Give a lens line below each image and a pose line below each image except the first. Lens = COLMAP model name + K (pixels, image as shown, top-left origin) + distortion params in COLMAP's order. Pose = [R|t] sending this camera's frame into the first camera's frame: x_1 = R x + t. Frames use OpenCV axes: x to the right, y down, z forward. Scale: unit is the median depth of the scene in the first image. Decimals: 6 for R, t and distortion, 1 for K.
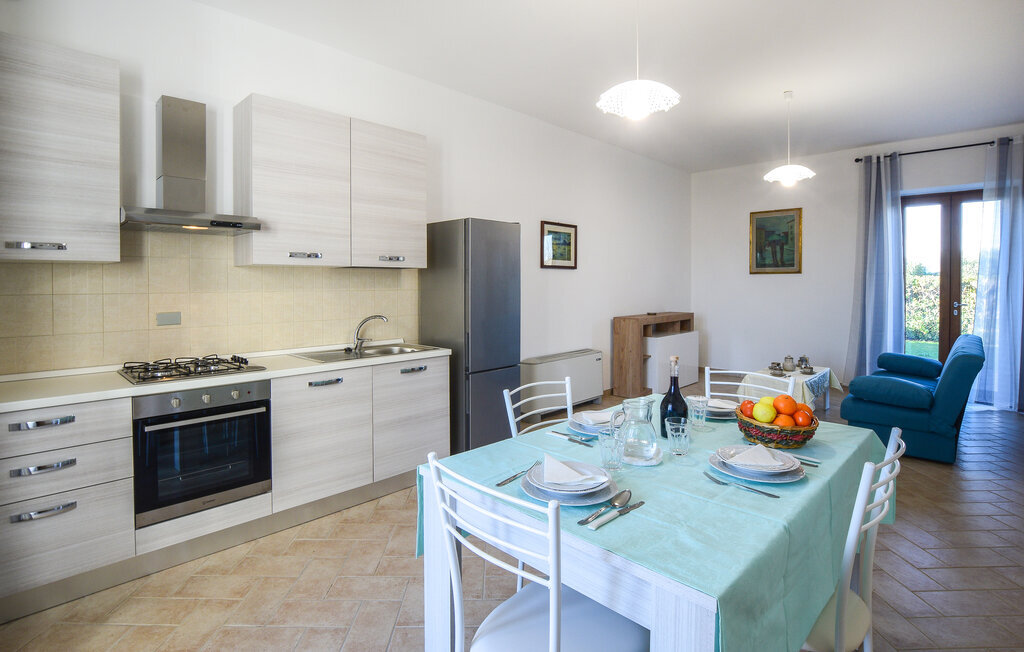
lens RADIAL K [[509.3, 0, 510.3], [0, 509.3, 296.6], [0, 0, 1]] dist [-0.000416, 0.000132]
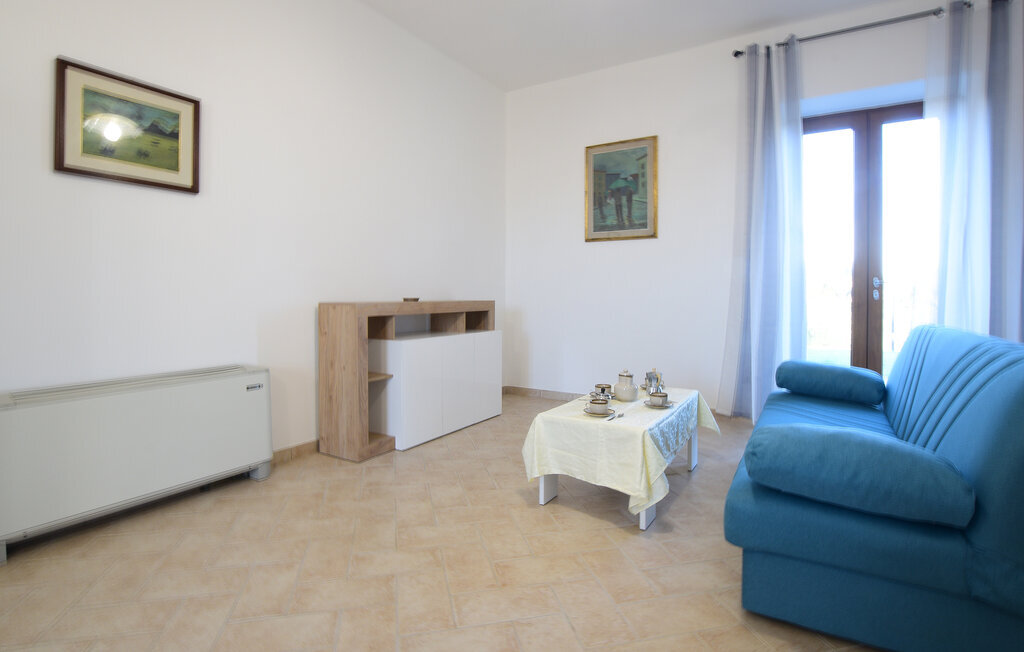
lens RADIAL K [[476.9, 0, 510.1], [0, 476.9, 310.0], [0, 0, 1]] dist [-0.001829, 0.000034]
pose [[0.982550, -0.002828, 0.185976, 0.304266], [0.002808, 0.999996, 0.000369, 0.048402], [-0.185977, 0.000160, 0.982554, 0.486816]]
